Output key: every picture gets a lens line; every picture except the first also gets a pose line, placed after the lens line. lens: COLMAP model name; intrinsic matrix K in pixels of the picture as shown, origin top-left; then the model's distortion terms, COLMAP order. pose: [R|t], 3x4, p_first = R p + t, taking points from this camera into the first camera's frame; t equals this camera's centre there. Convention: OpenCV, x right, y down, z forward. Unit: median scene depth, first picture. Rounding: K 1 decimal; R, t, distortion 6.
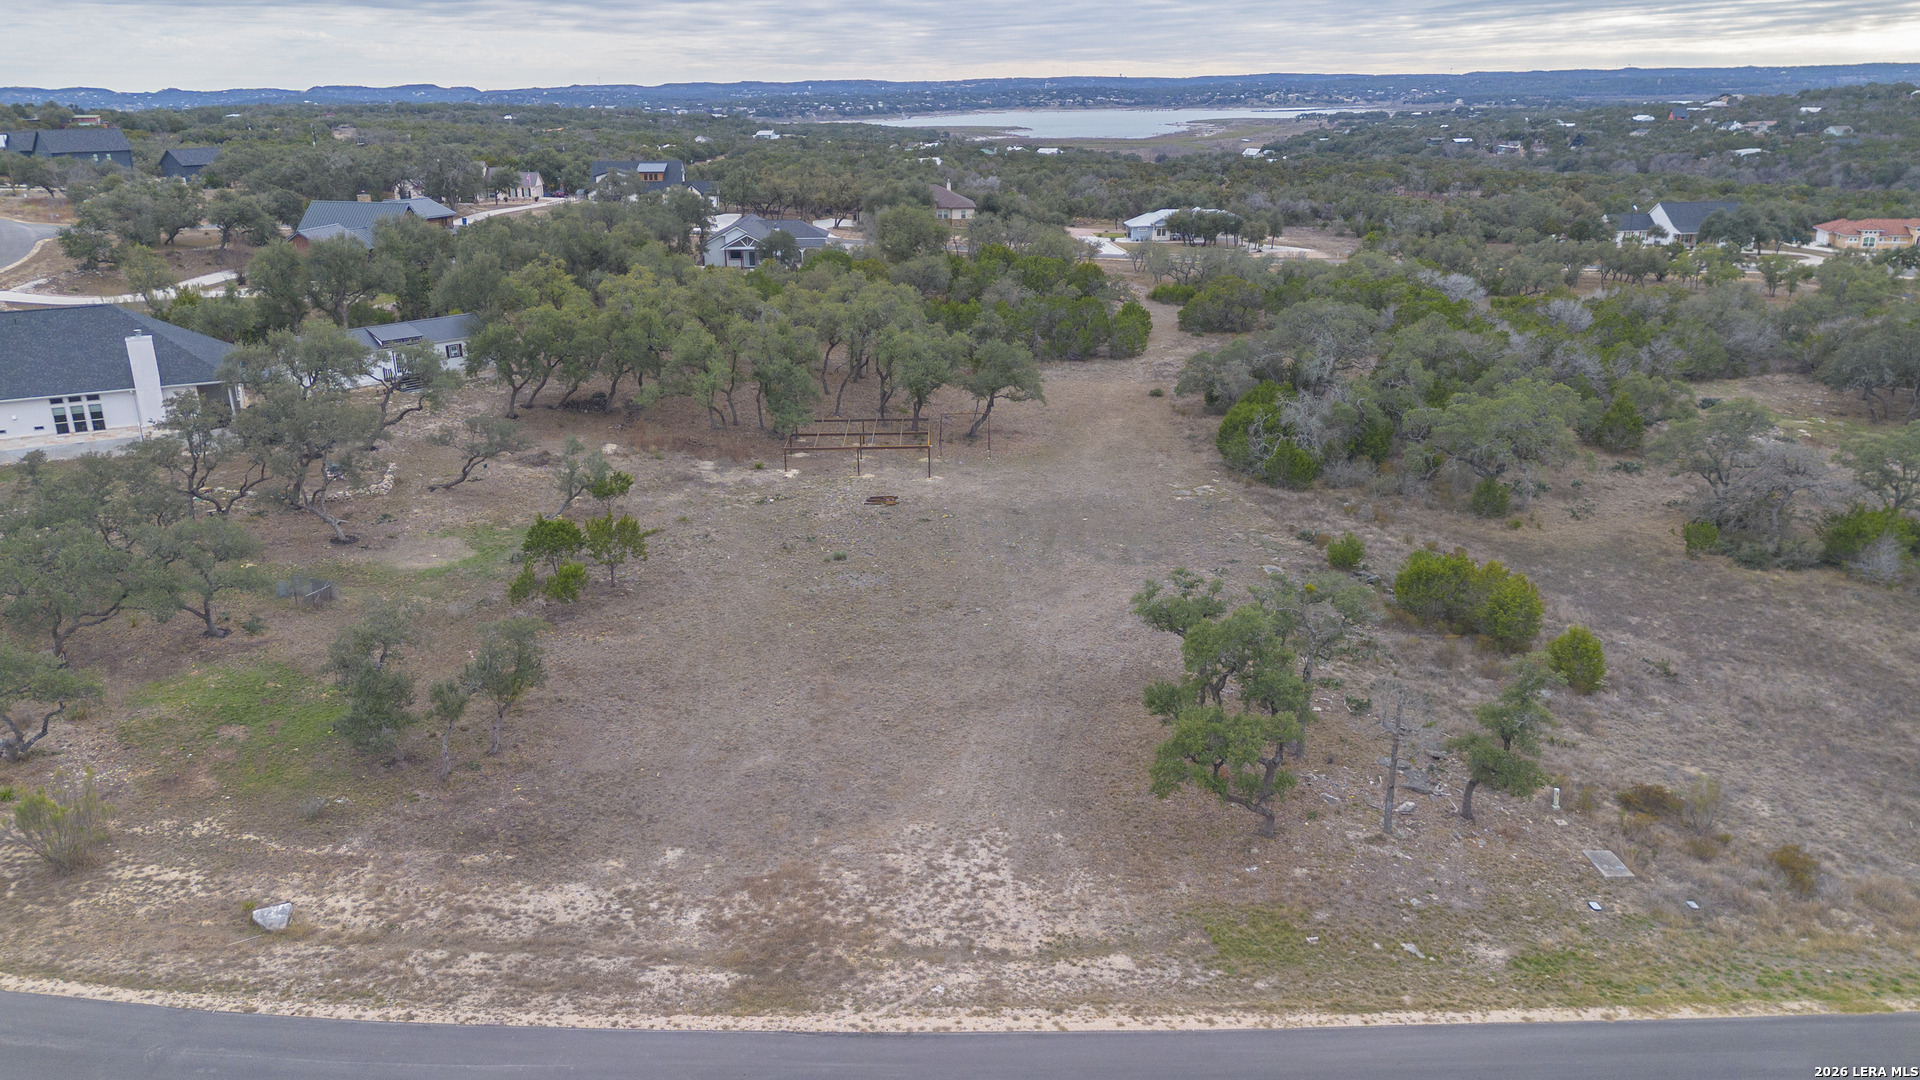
lens RADIAL K [[1376.9, 0, 960.0], [0, 1376.9, 540.0], [0, 0, 1]] dist [0.073407, -0.075473]
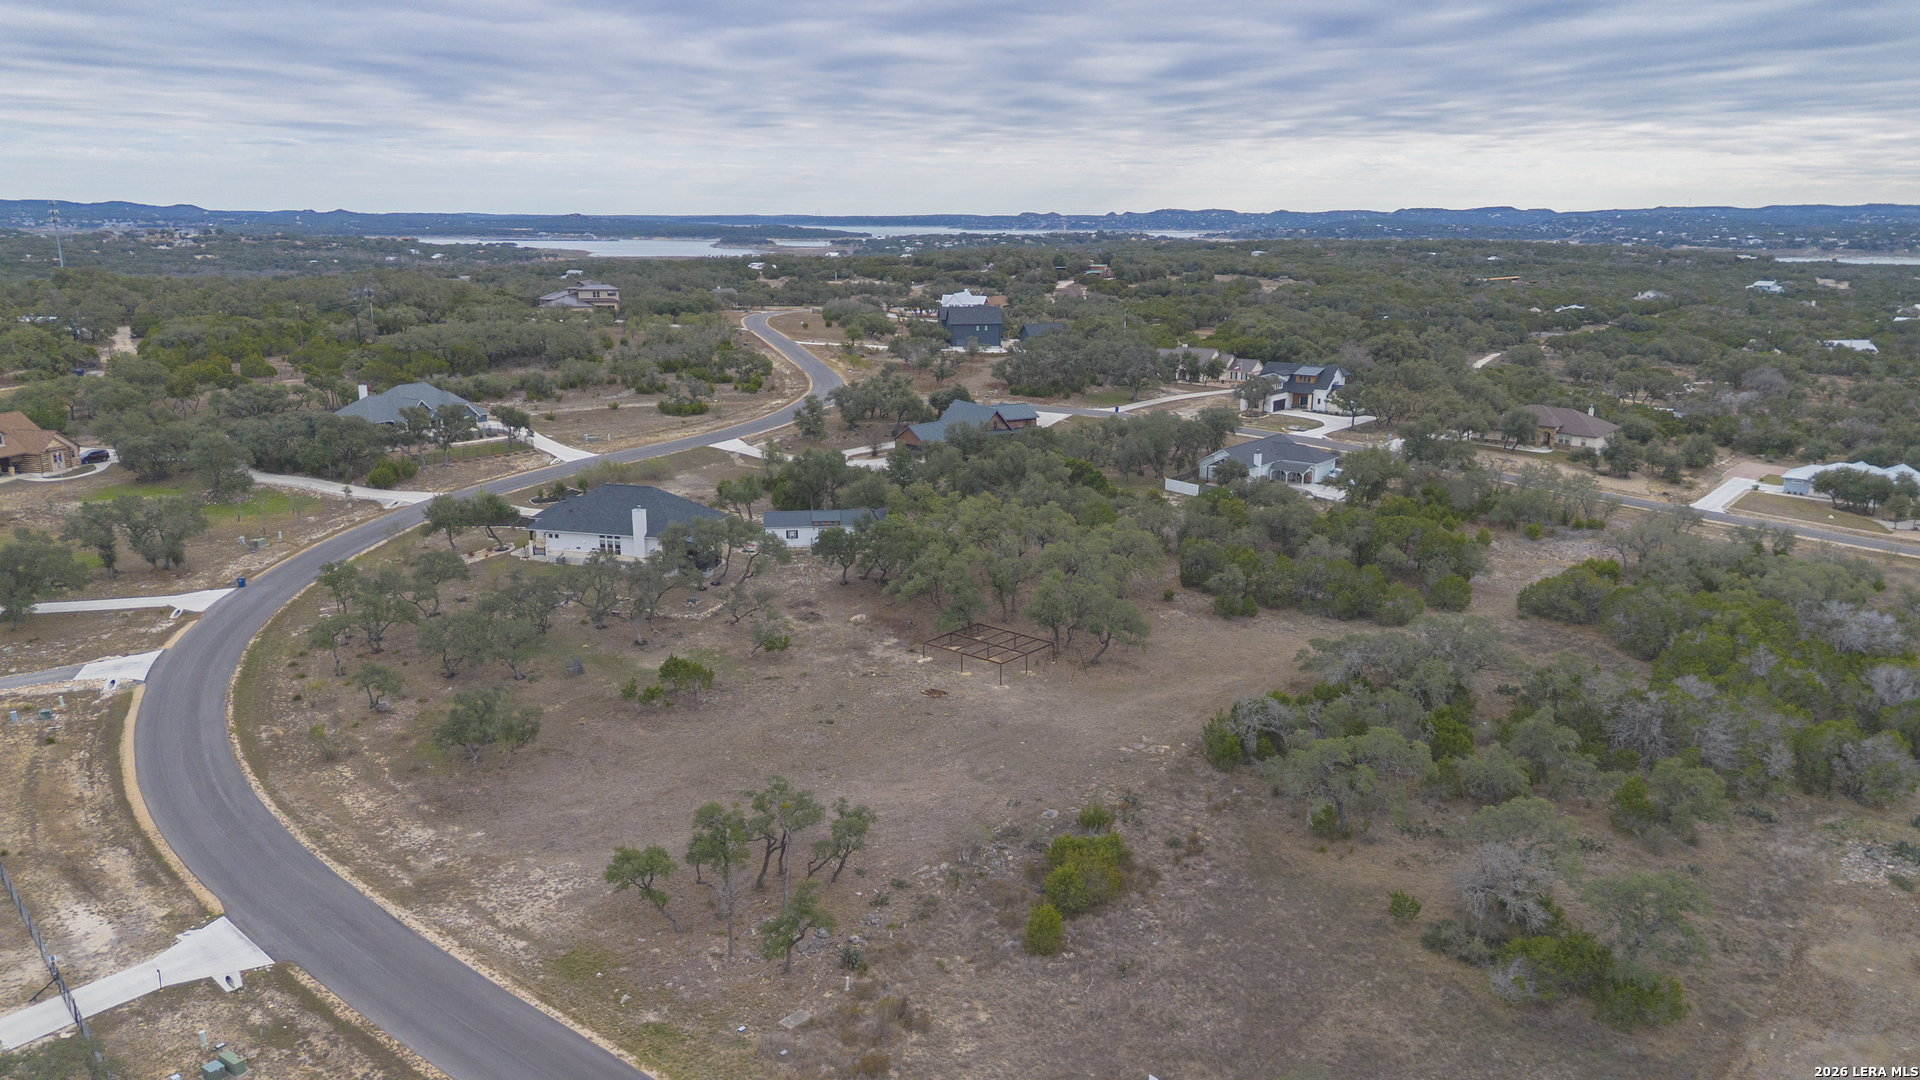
lens RADIAL K [[1346.8, 0, 976.0], [0, 1346.8, 550.8], [0, 0, 1]] dist [0.070373, -0.073682]
pose [[0.752477, 0.175960, -0.634678, 0.502349], [-0.217913, 0.975892, 0.012200, -0.119277], [0.621524, 0.129124, 0.772680, -0.052147]]
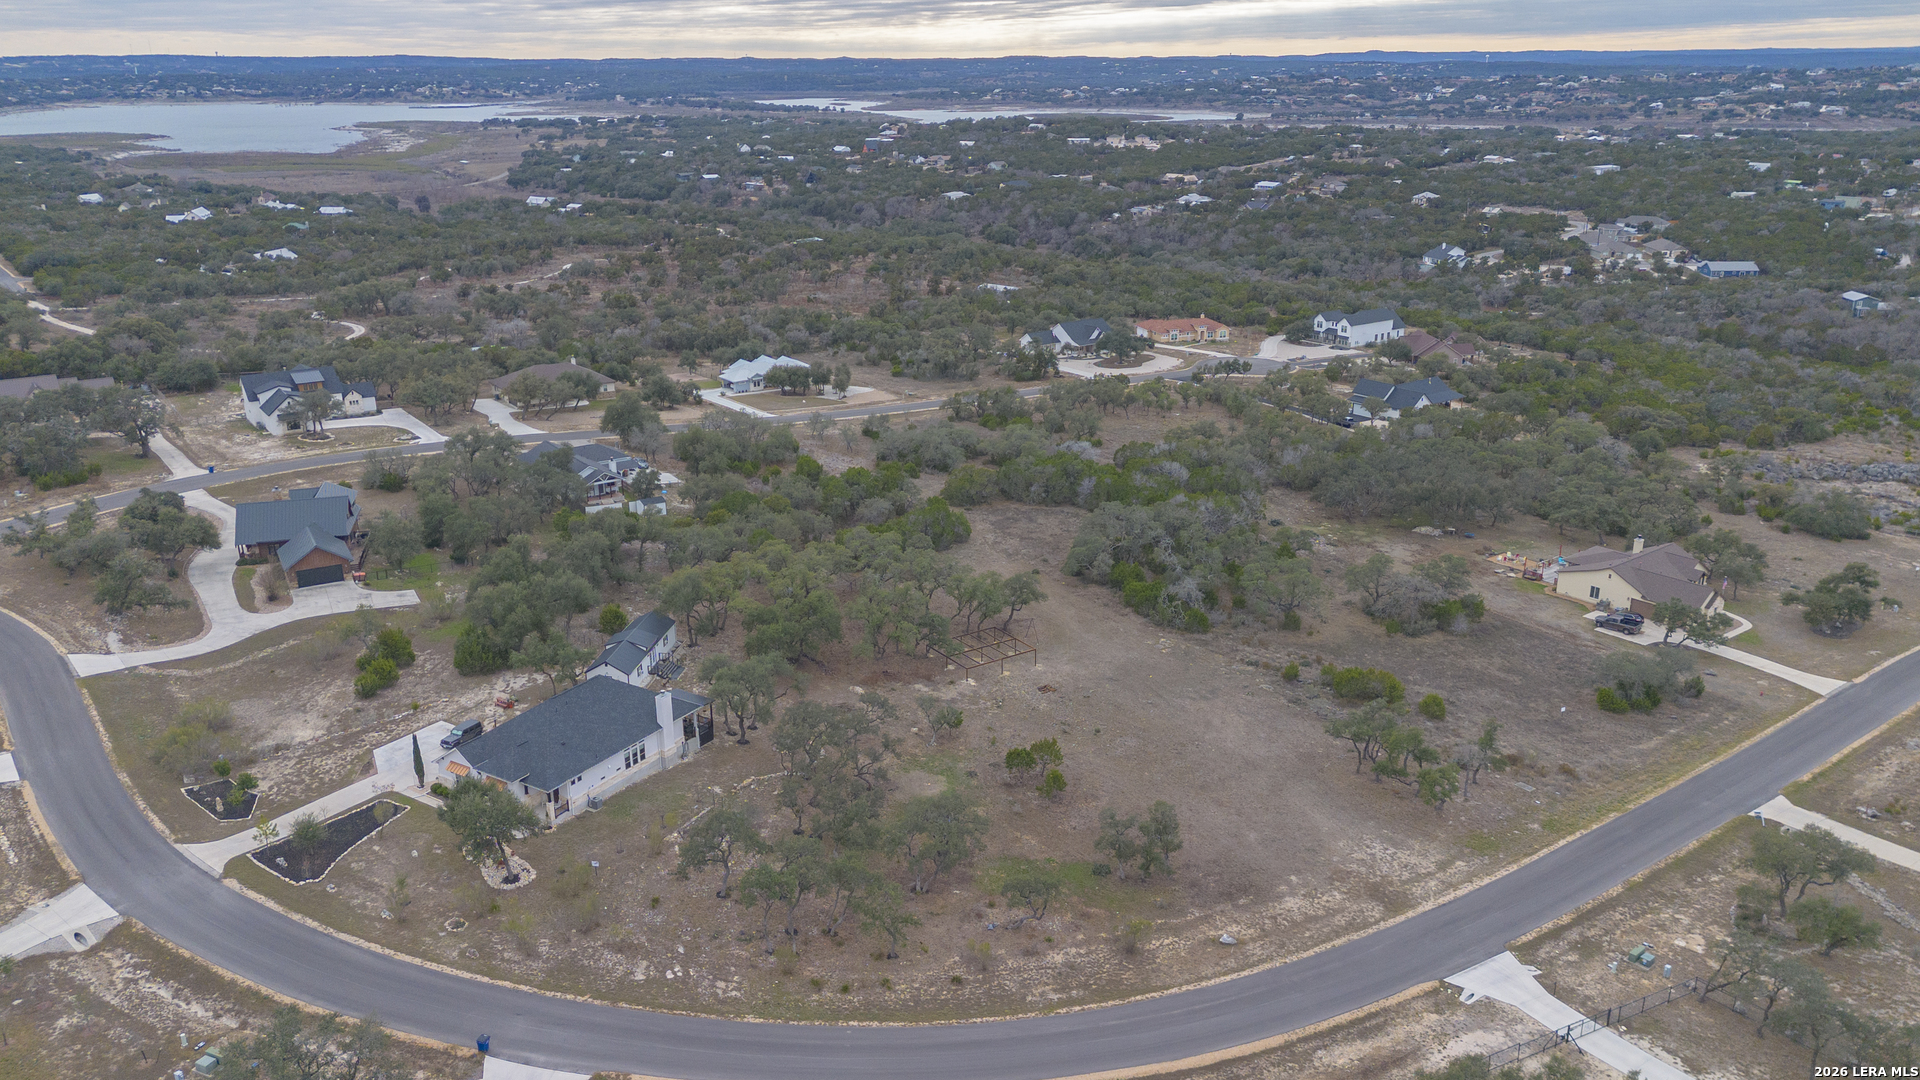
lens RADIAL K [[1436.6, 0, 960.0], [0, 1436.6, 540.0], [0, 0, 1]] dist [0.080104, -0.082348]
pose [[0.837240, -0.165096, 0.521318, -0.629987], [0.161790, 0.985441, 0.052242, -0.193785], [-0.522353, 0.040605, 0.851762, -0.297815]]
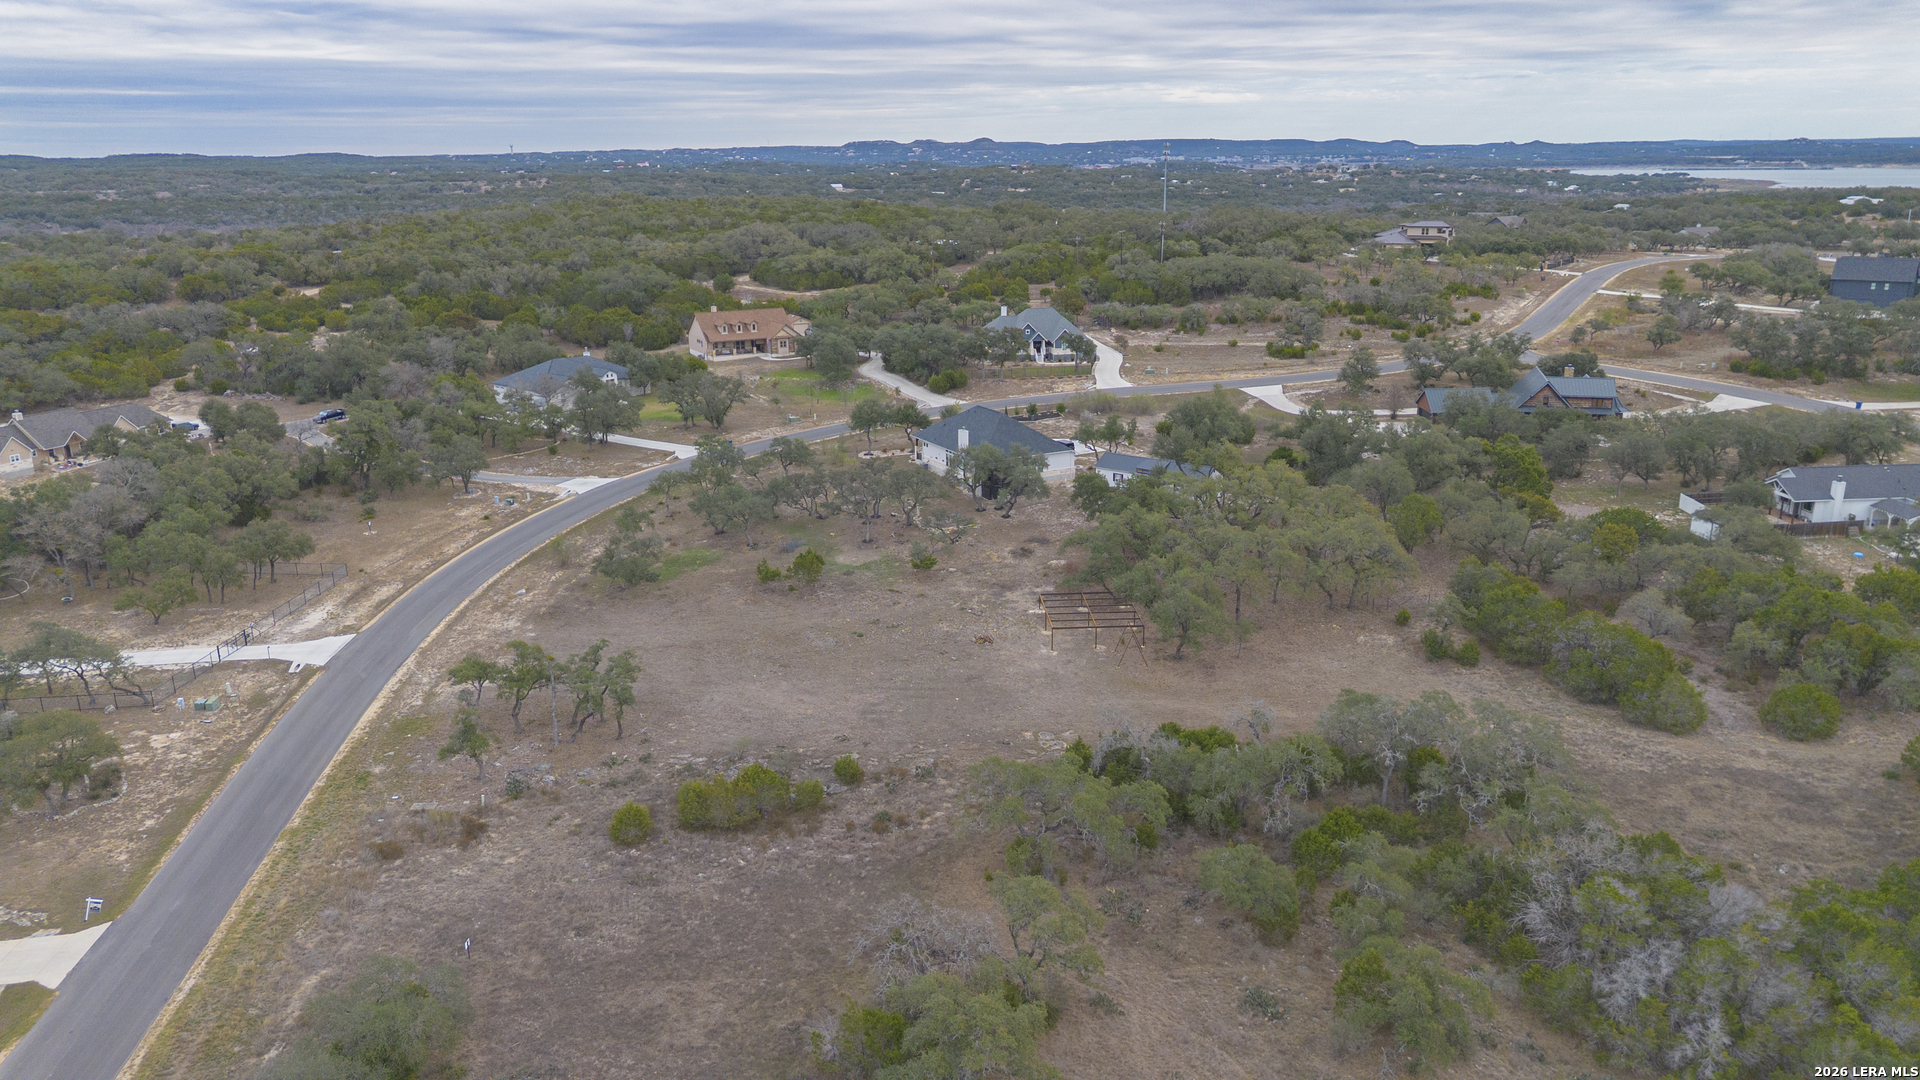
lens RADIAL K [[1376.9, 0, 960.0], [0, 1376.9, 540.0], [0, 0, 1]] dist [0.073407, -0.075473]
pose [[0.028704, 0.283815, -0.958449, 0.764947], [-0.296541, 0.918097, 0.262985, -0.293117], [0.954589, 0.276671, 0.110516, 0.465686]]
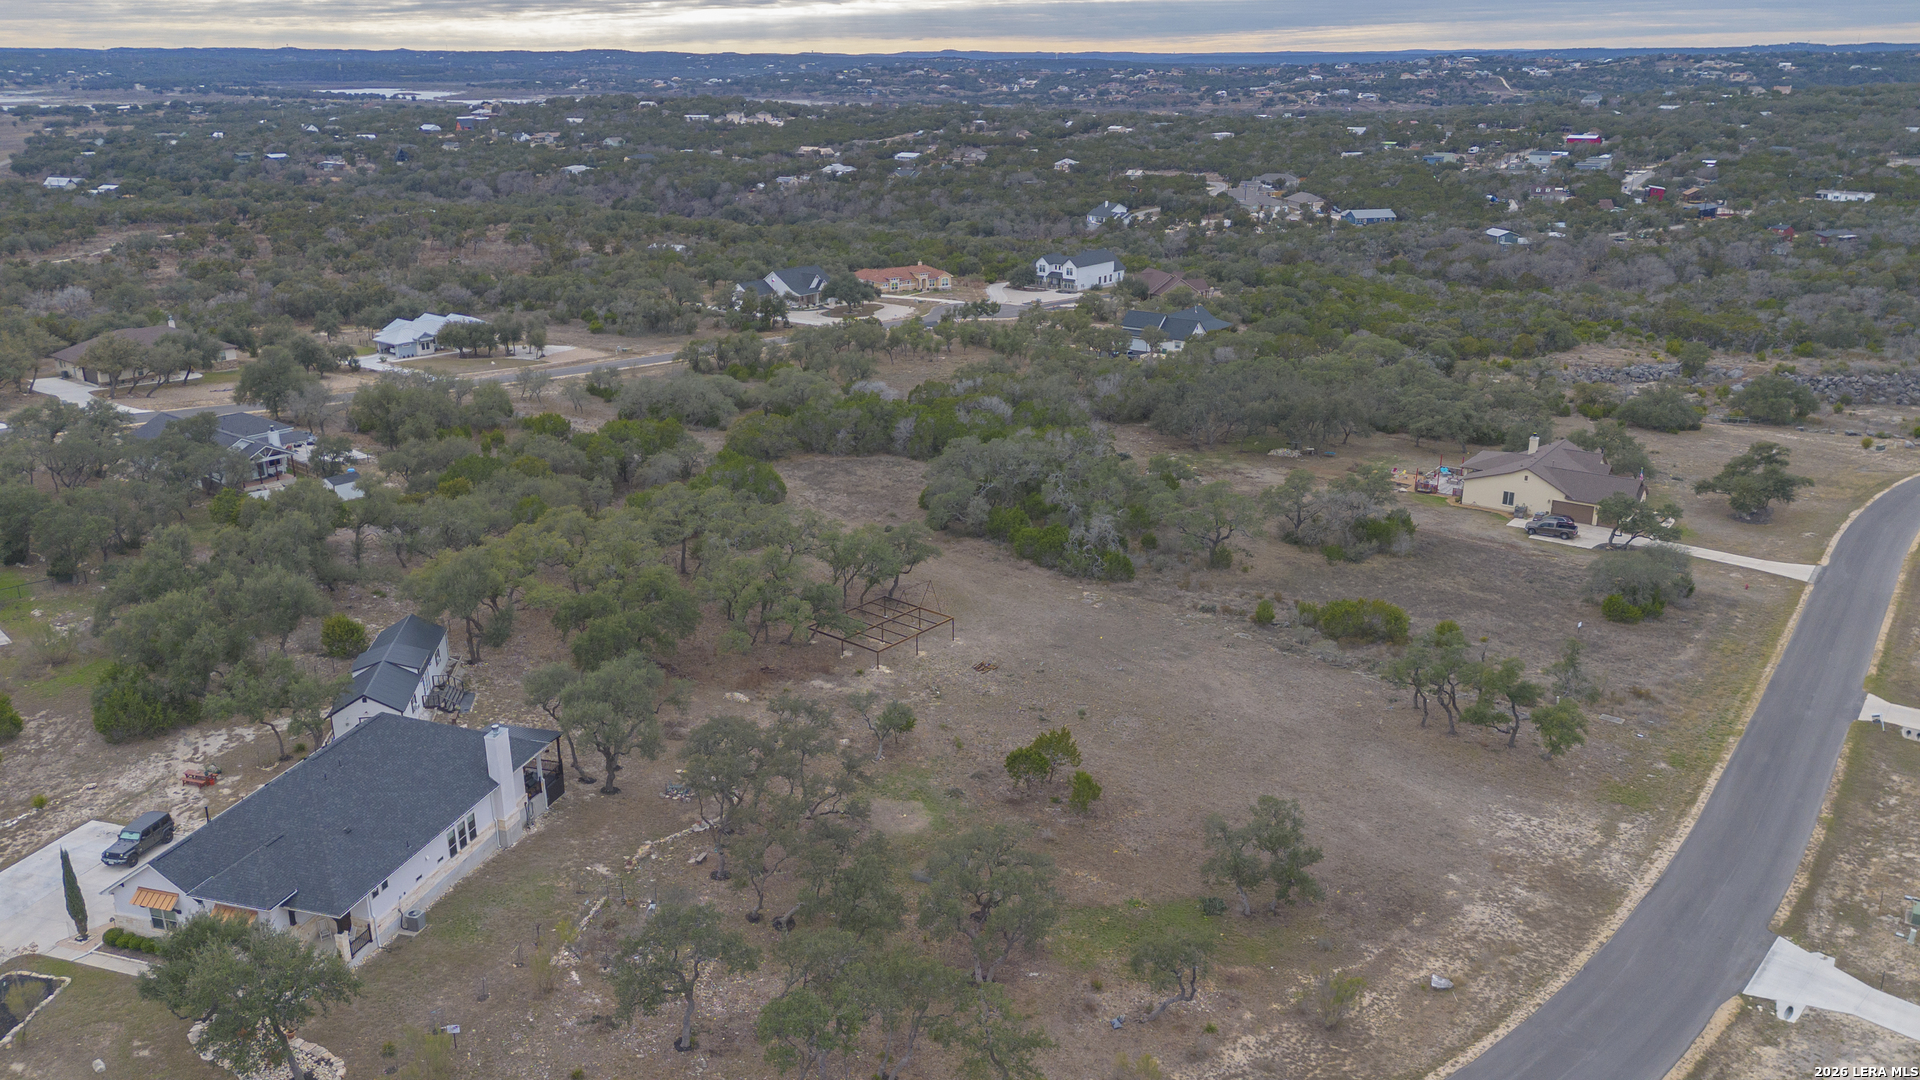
lens RADIAL K [[1436.6, 0, 960.0], [0, 1436.6, 540.0], [0, 0, 1]] dist [0.080104, -0.082348]
pose [[0.656632, -0.228901, 0.718637, -0.604472], [0.225611, 0.968816, 0.102442, -0.171900], [-0.719676, 0.094866, 0.687798, 0.038525]]
